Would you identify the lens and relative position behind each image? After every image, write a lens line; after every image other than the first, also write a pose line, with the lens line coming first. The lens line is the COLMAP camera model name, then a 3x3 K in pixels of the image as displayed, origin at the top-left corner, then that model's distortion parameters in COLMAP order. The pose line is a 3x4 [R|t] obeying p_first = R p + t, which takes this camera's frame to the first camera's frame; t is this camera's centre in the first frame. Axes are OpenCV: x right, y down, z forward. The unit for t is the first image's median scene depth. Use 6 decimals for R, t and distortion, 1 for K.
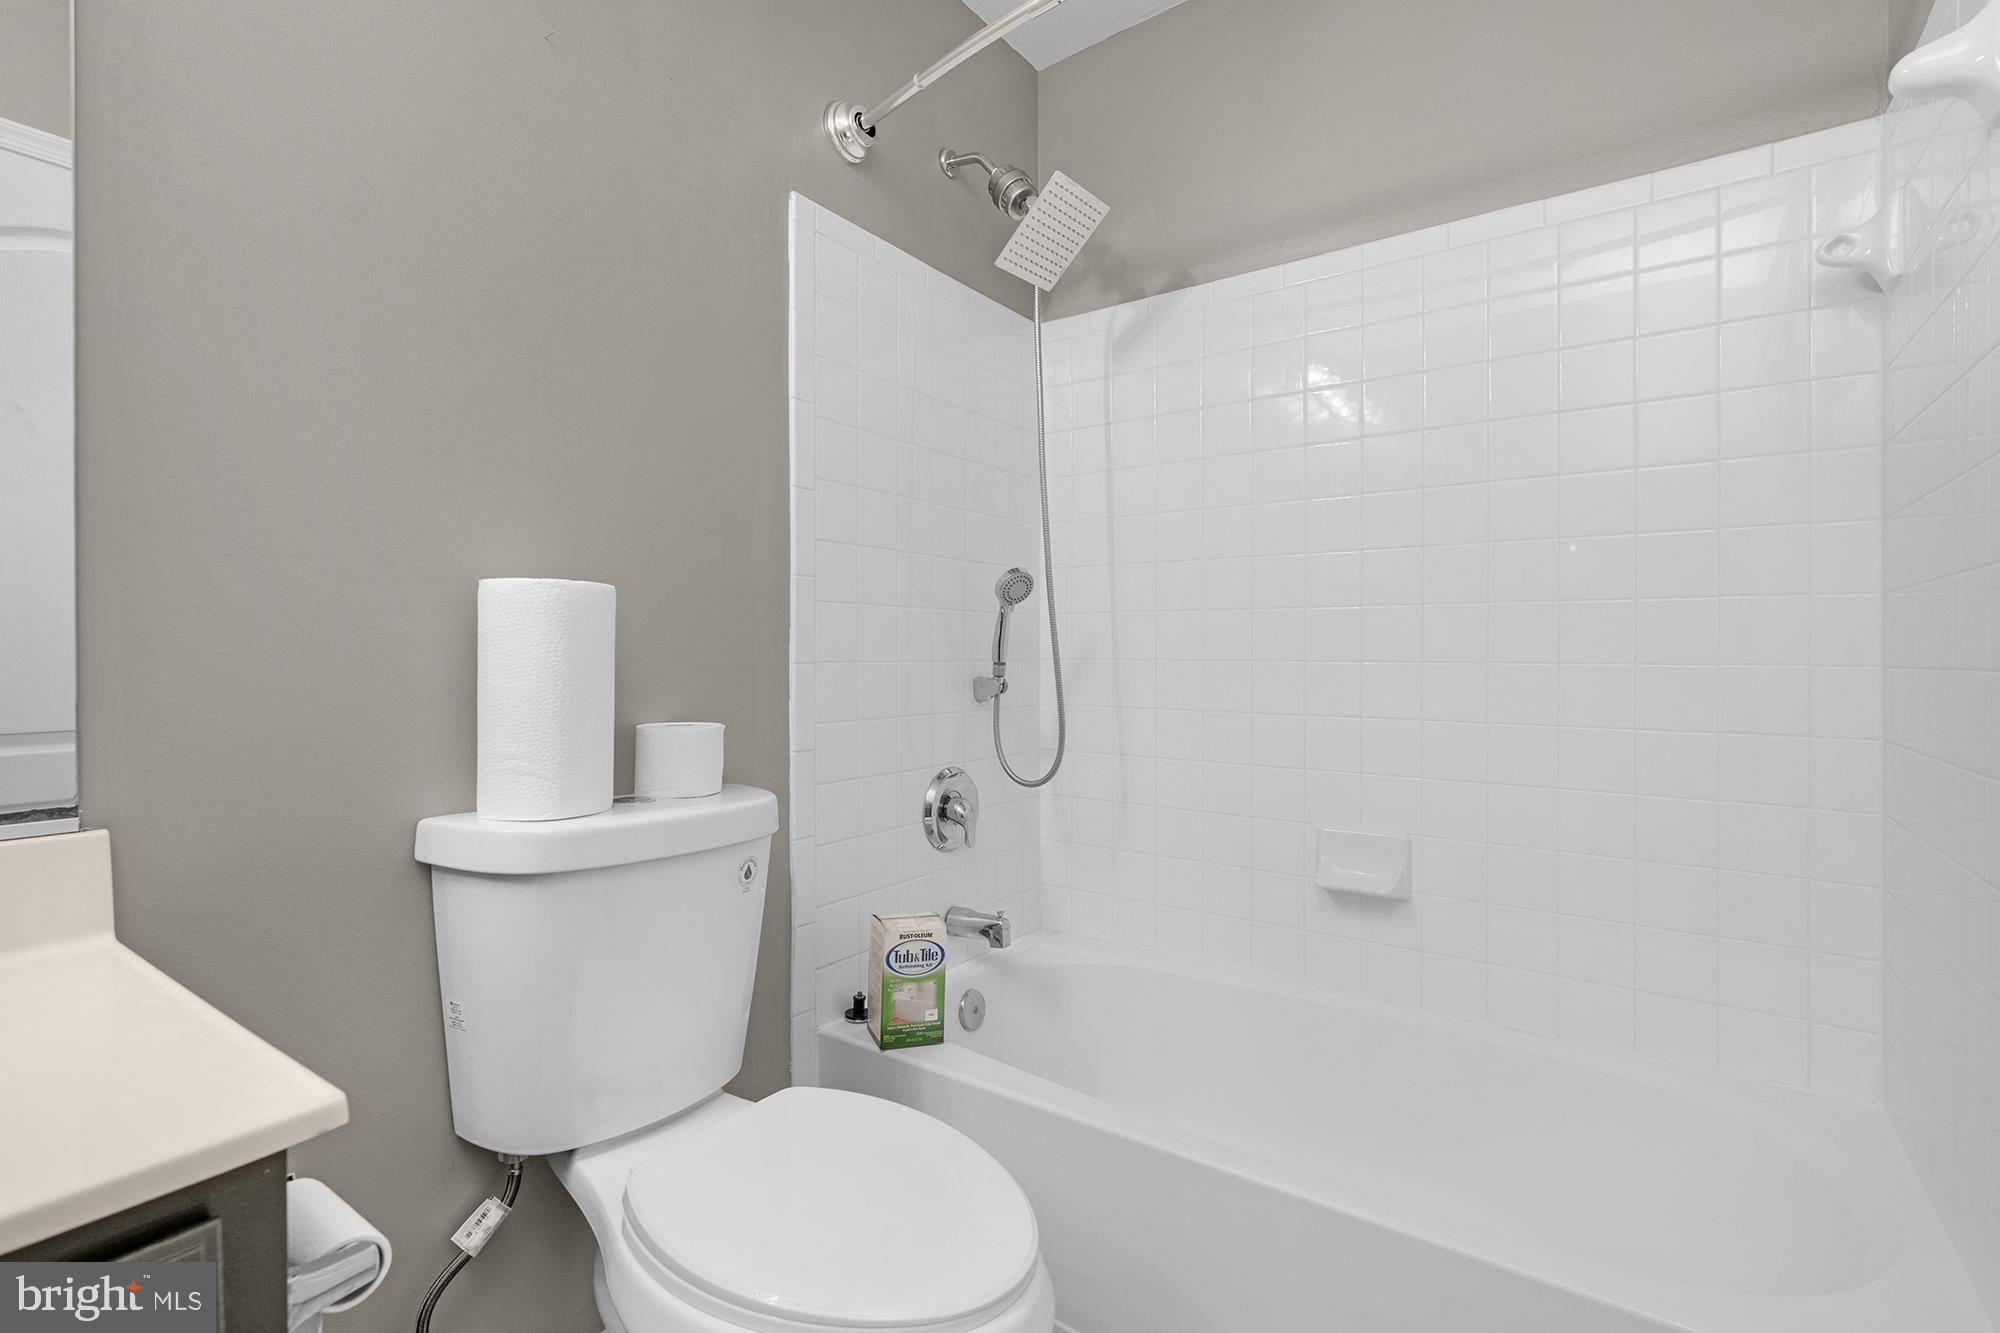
lens RADIAL K [[905.5, 0, 997.6], [0, 905.5, 651.1], [0, 0, 1]] dist [-0.000583, -0.000065]
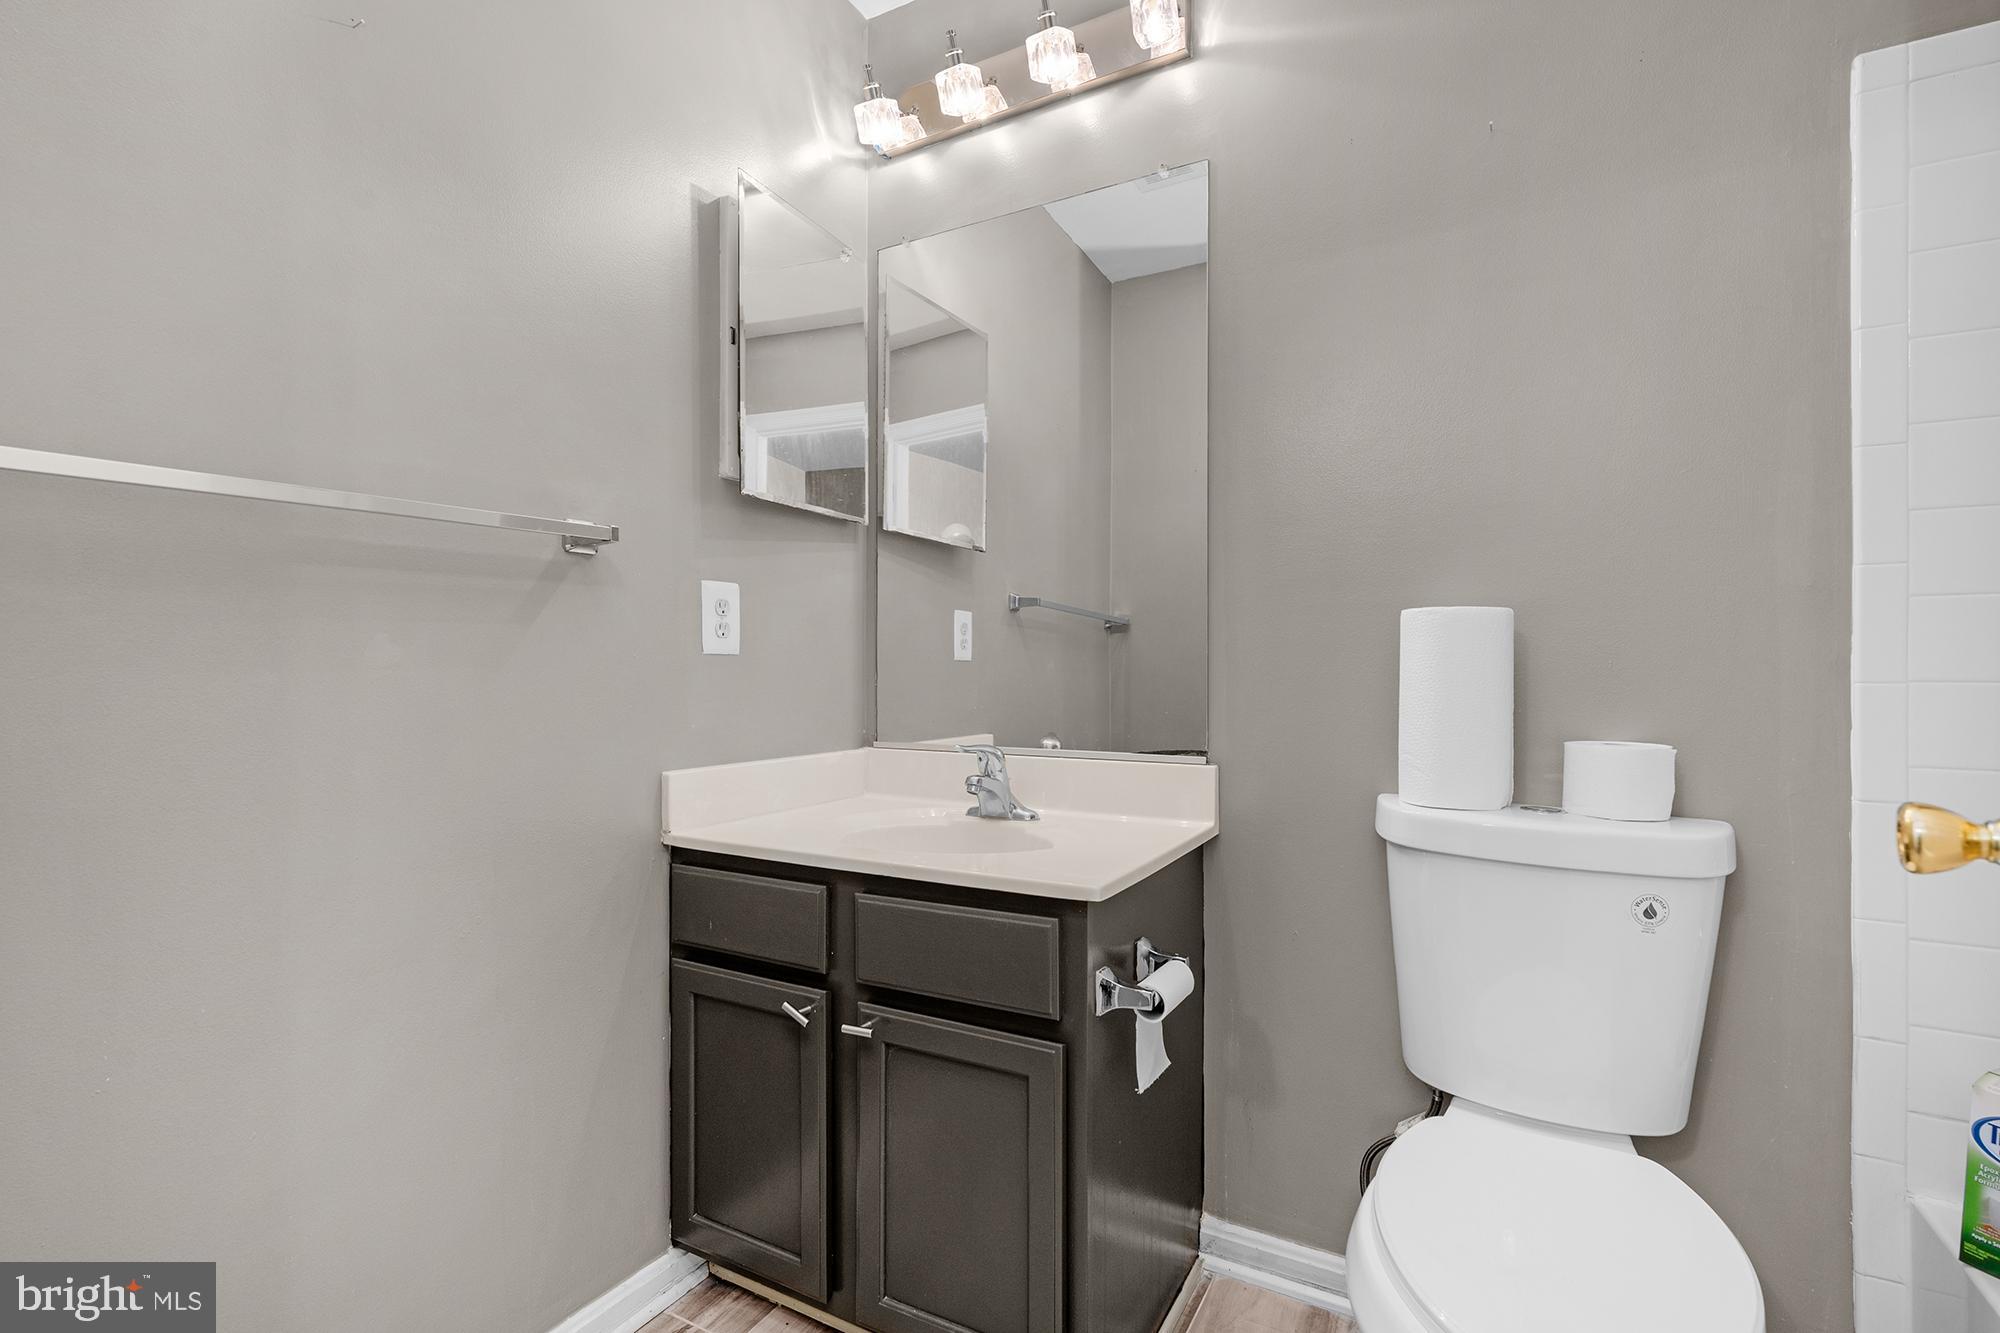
lens RADIAL K [[933.3, 0, 1000.0], [0, 933.3, 666.5], [0, 0, 1]] dist [-0.000214, 0.000059]
pose [[0.104445, -0.008202, -0.994497, 0.484391], [-0.002940, 0.999959, -0.008556, 0.009239], [0.994526, 0.003817, 0.104417, 0.218273]]
